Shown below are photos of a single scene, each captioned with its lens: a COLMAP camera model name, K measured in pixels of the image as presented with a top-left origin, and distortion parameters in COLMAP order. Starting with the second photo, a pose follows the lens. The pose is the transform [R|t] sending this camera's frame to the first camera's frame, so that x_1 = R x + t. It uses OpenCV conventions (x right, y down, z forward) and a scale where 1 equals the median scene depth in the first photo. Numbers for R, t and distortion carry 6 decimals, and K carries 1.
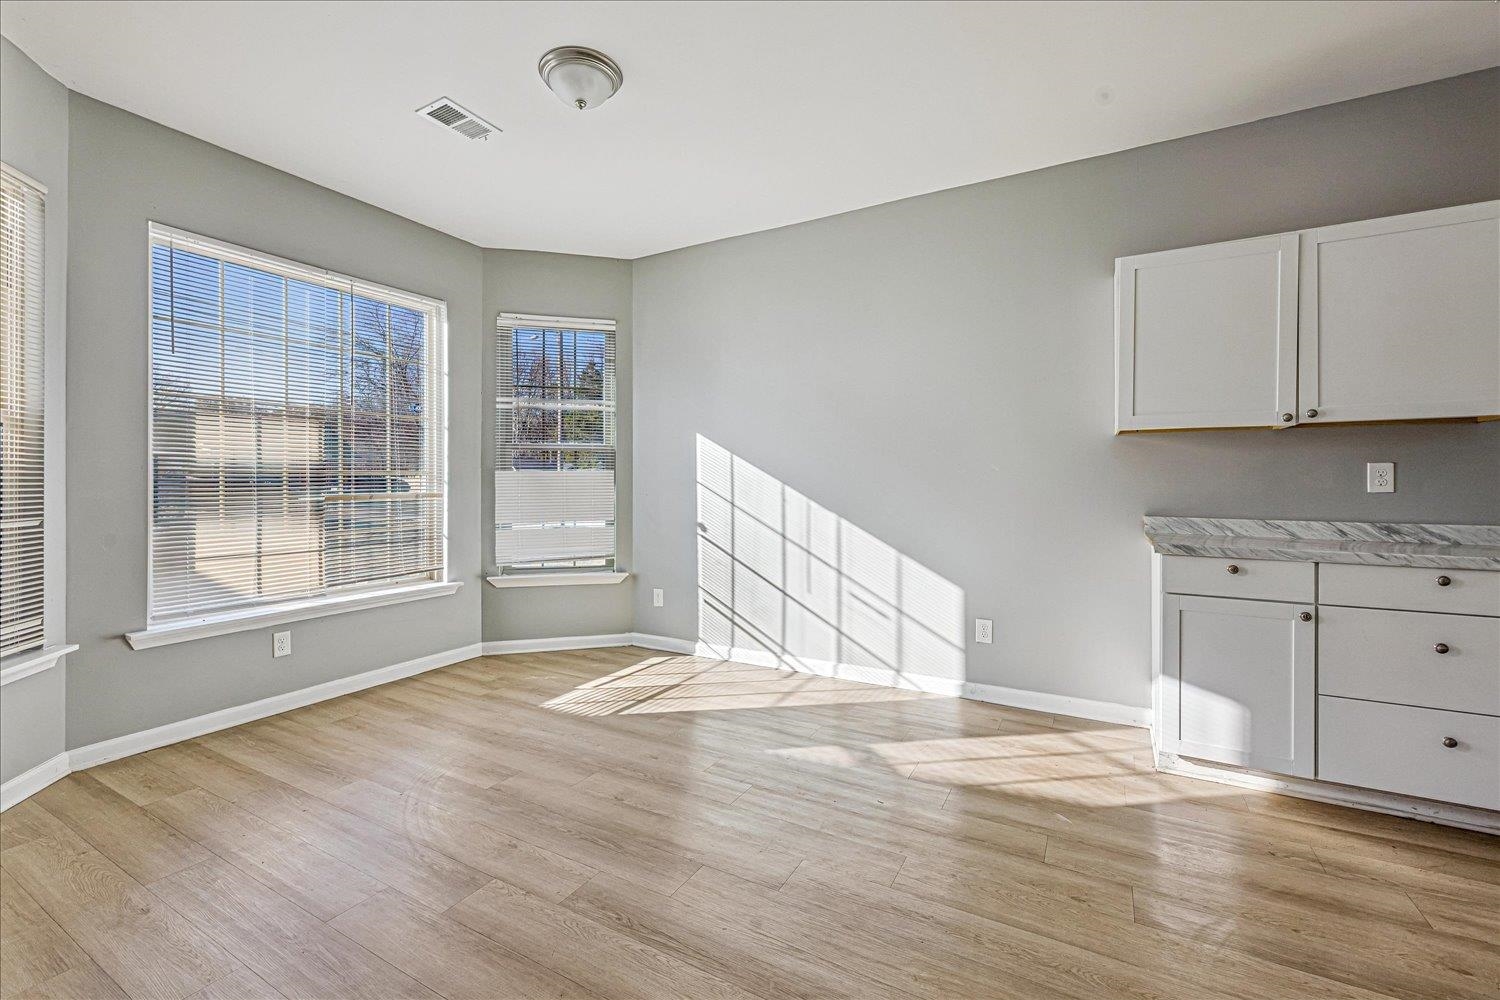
lens RADIAL K [[647.8, 0, 709.0], [0, 647.8, 480.3], [0, 0, 1]] dist [-0.003693, 0.000883]
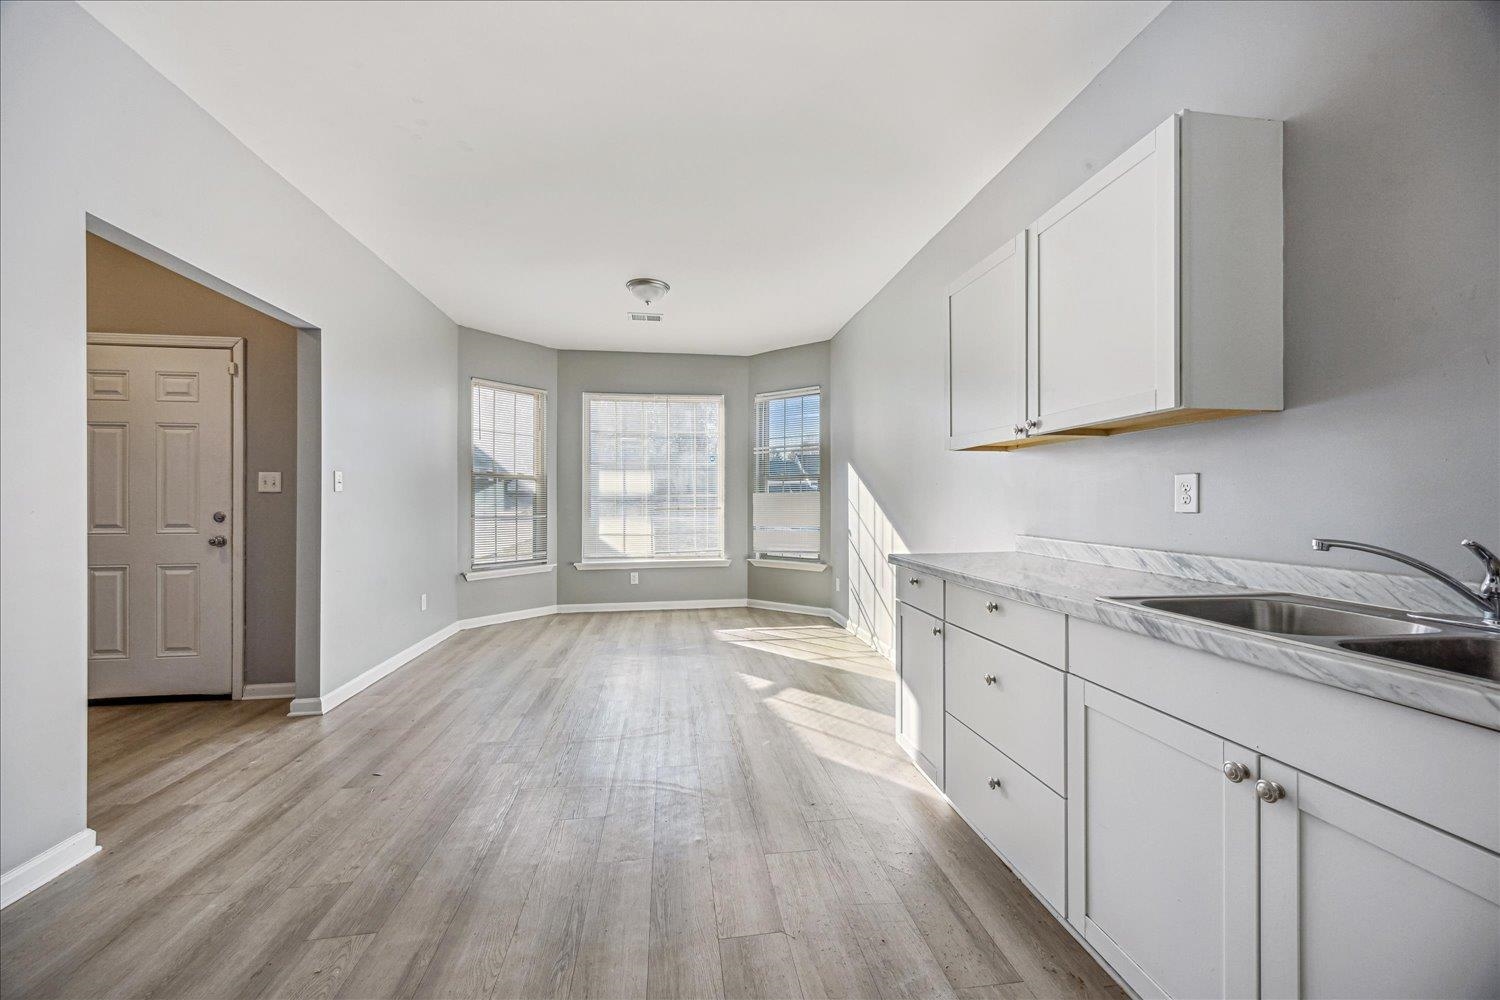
lens RADIAL K [[566.3, 0, 756.8], [0, 566.3, 499.8], [0, 0, 1]] dist [-0.000934, -0.000111]
pose [[0.628810, -0.002484, -0.777555, 1.287388], [0.003844, 0.999993, -0.000086, 0.001501], [0.777550, -0.002935, 0.628815, 0.193037]]
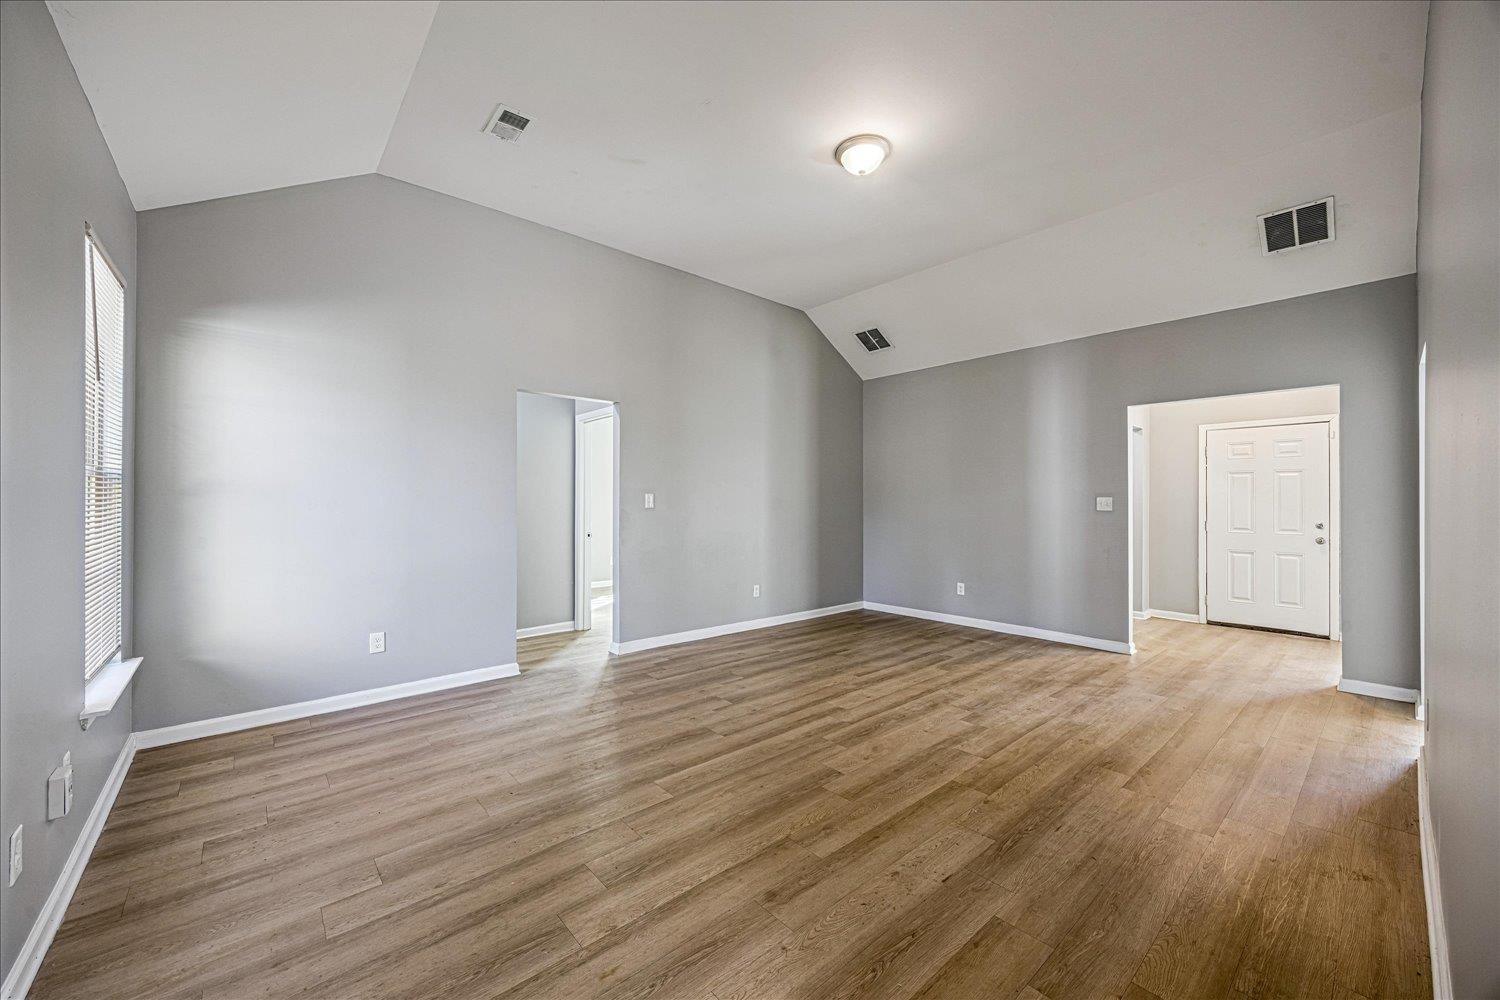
lens RADIAL K [[566.3, 0, 765.0], [0, 566.3, 496.8], [0, 0, 1]] dist [-0.000934, -0.000111]
pose [[-0.302412, -0.006763, -0.953153, 2.128339], [0.000672, 0.999973, -0.007308, -0.057036], [0.953177, -0.002851, -0.302399, -1.269924]]
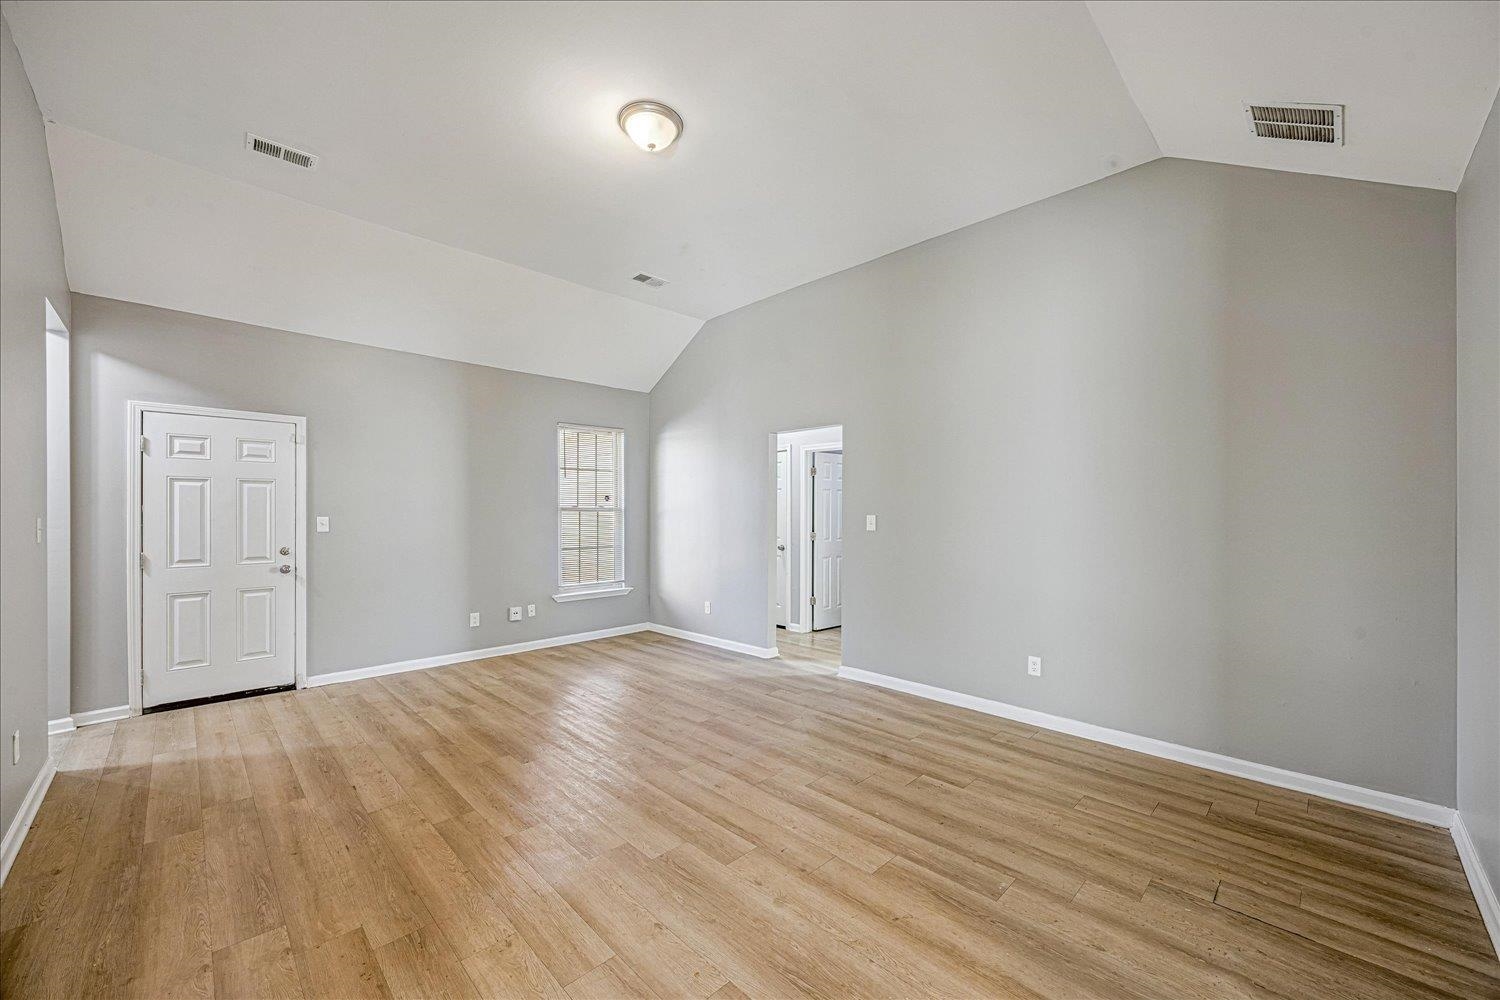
lens RADIAL K [[566.3, 0, 735.1], [0, 566.3, 510.7], [0, 0, 1]] dist [-0.000934, -0.000111]
pose [[-0.967172, 0.002506, 0.254110, 0.351208], [0.001266, 0.999986, -0.005044, -0.088023], [-0.254120, -0.004557, -0.967162, -0.395250]]
